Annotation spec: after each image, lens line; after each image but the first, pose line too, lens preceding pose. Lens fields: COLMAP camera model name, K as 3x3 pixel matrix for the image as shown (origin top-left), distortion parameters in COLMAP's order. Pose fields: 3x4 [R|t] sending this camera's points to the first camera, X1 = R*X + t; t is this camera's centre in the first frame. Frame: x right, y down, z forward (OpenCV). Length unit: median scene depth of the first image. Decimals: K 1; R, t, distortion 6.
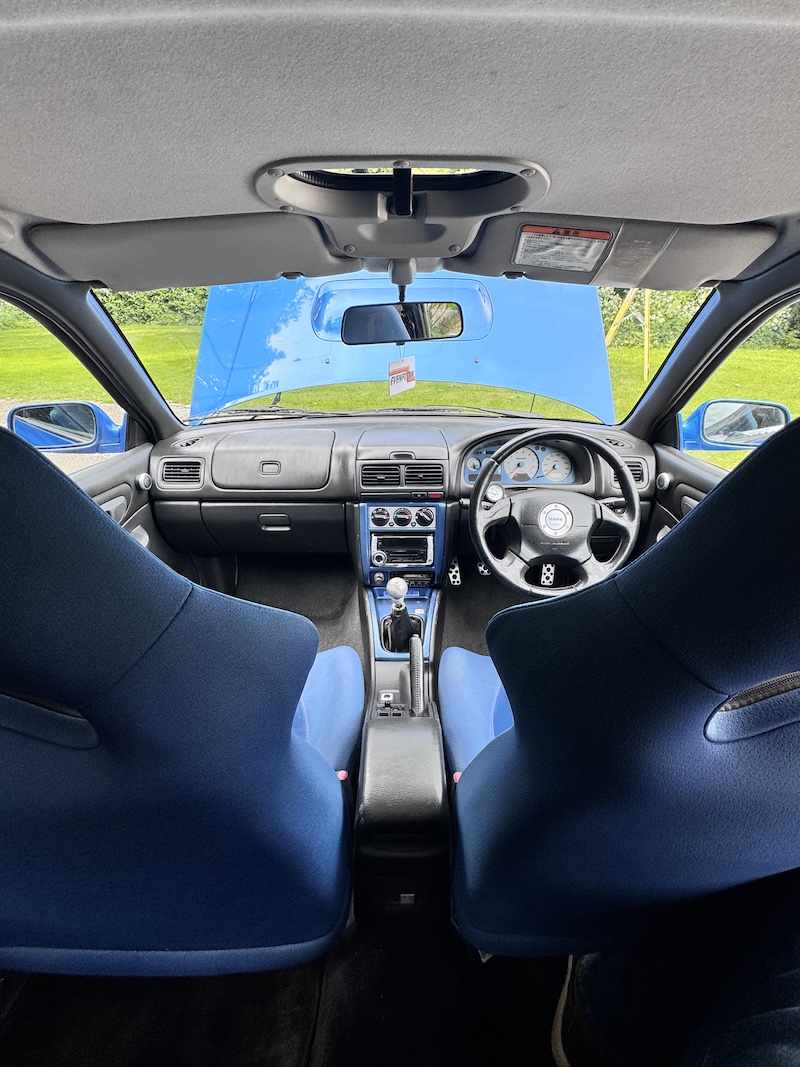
lens RADIAL K [[480.6, 0, 399.8], [0, 480.6, 537.7], [0, 0, 1]] dist [0.004878, -0.001249]
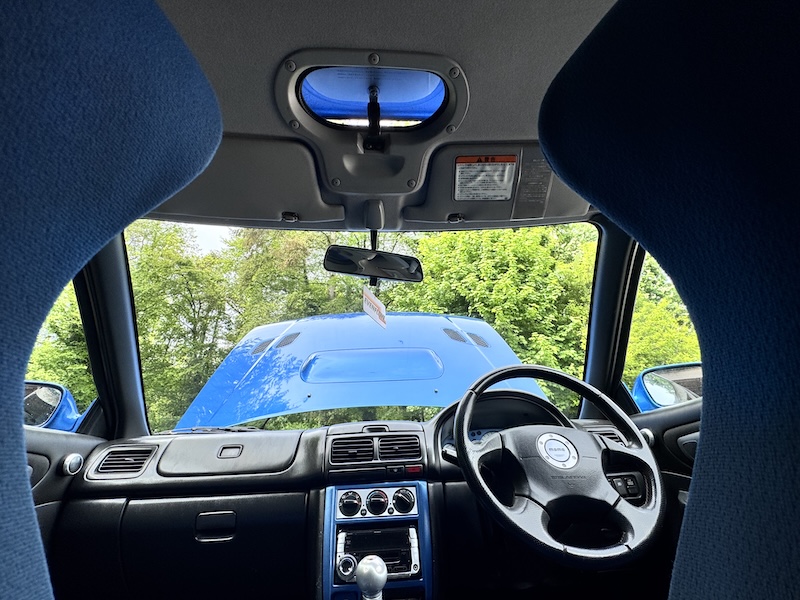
lens RADIAL K [[360.4, 0, 396.8], [0, 360.4, 297.3], [0, 0, 1]] dist [0.004878, -0.001249]
pose [[0.996618, -0.006438, 0.081922, -0.009511], [0.068784, 0.610796, -0.788795, 0.236371], [-0.044959, 0.791762, 0.609173, 0.338706]]
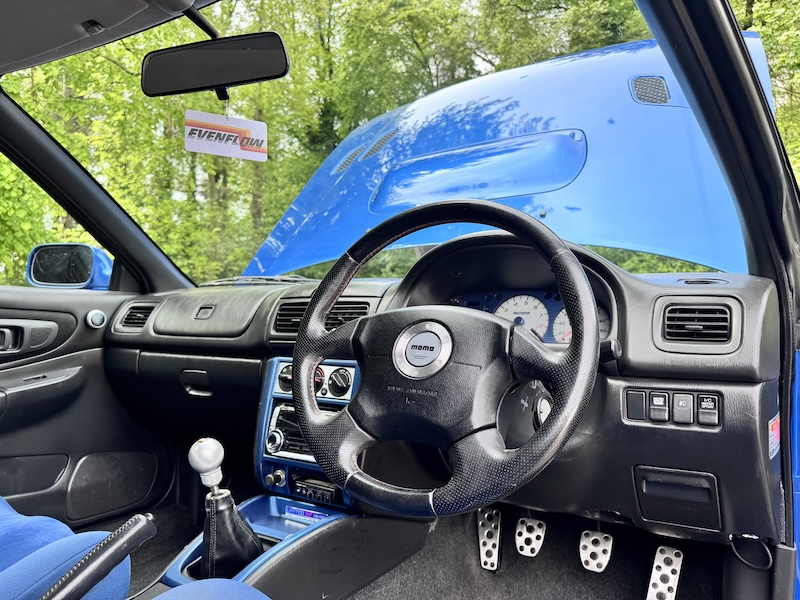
lens RADIAL K [[587.8, 0, 401.9], [0, 587.8, 303.6], [0, 0, 1]] dist [0.020435, -0.009820]
pose [[0.845097, -0.004822, -0.534591, 0.545191], [-0.234044, 0.895707, -0.378063, 0.141682], [0.480660, 0.444618, 0.755831, 0.397498]]
